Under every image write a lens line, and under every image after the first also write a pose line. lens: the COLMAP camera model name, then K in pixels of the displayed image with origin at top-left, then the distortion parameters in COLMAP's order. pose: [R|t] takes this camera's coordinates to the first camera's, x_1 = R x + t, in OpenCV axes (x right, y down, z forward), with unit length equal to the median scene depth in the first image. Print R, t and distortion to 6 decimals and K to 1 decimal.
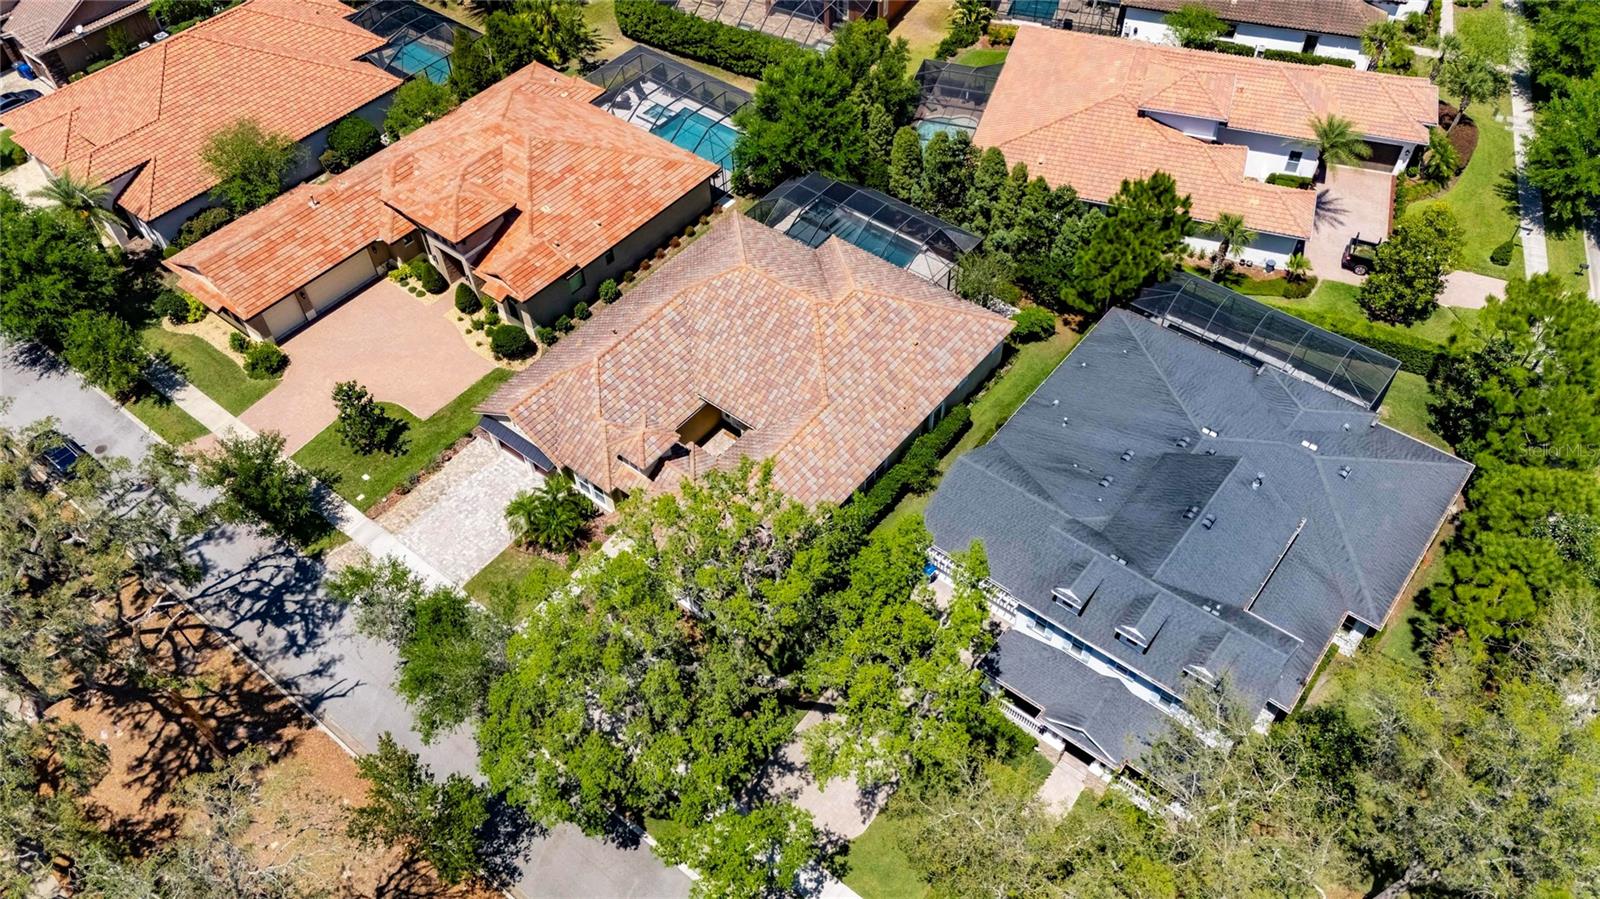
lens RADIAL K [[1206.7, 0, 800.0], [0, 1206.7, 449.5], [0, 0, 1]] dist [0.001248, -0.001577]
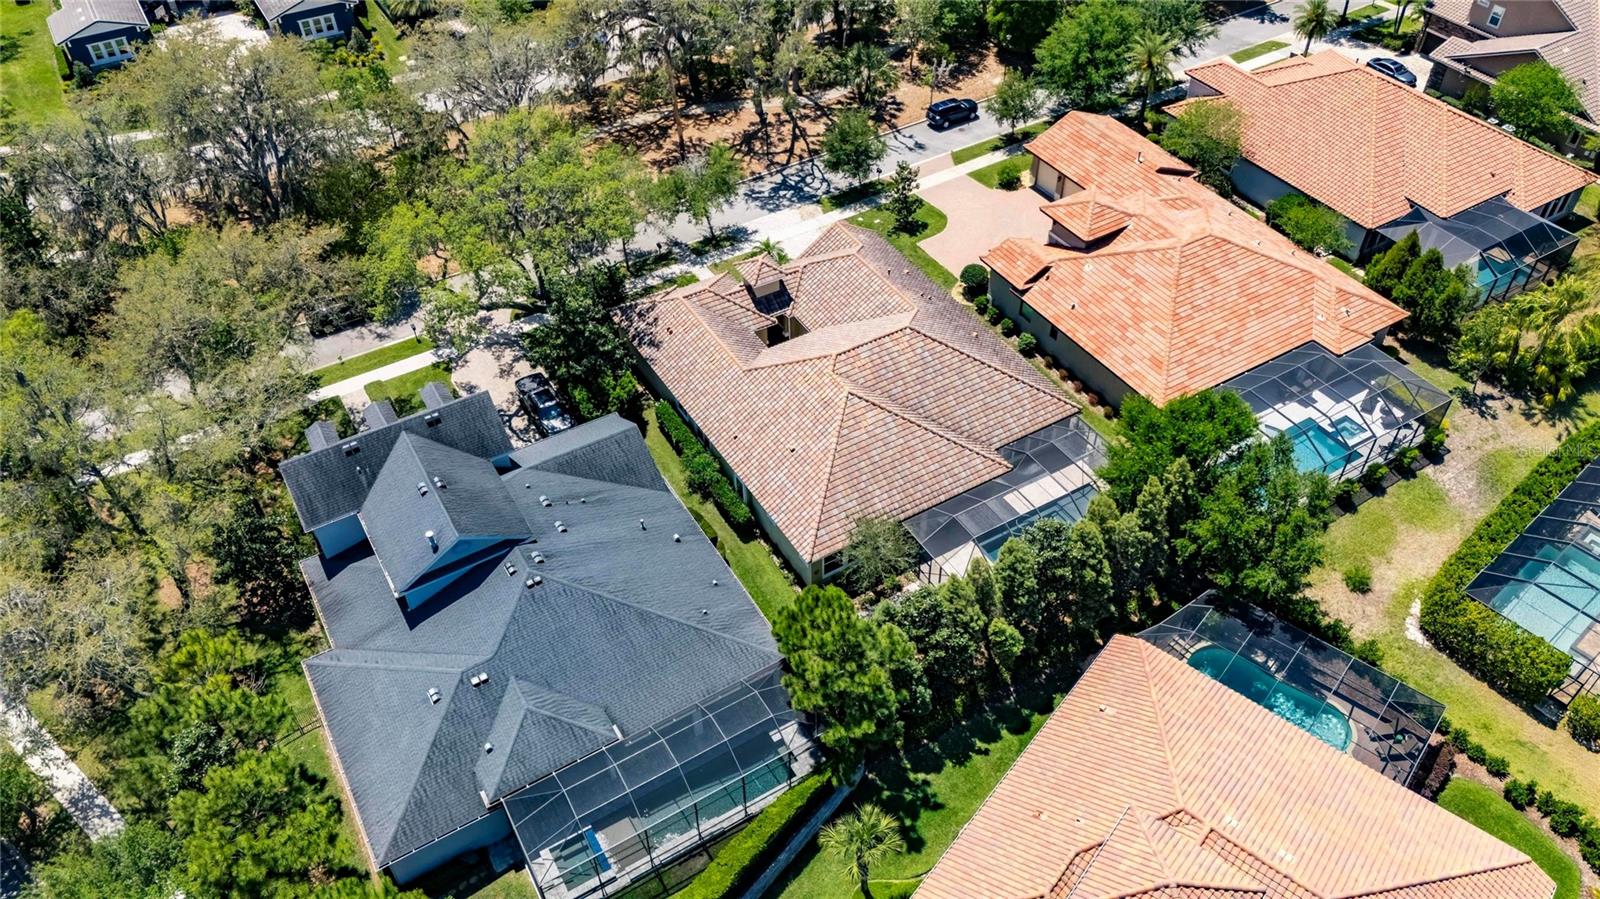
lens RADIAL K [[1206.7, 0, 800.0], [0, 1206.7, 449.5], [0, 0, 1]] dist [0.001248, -0.001577]
pose [[-0.358612, 0.656011, -0.664114, 0.825982], [-0.679810, 0.304024, 0.667403, -0.828066], [0.639731, 0.690810, 0.336936, 0.727560]]
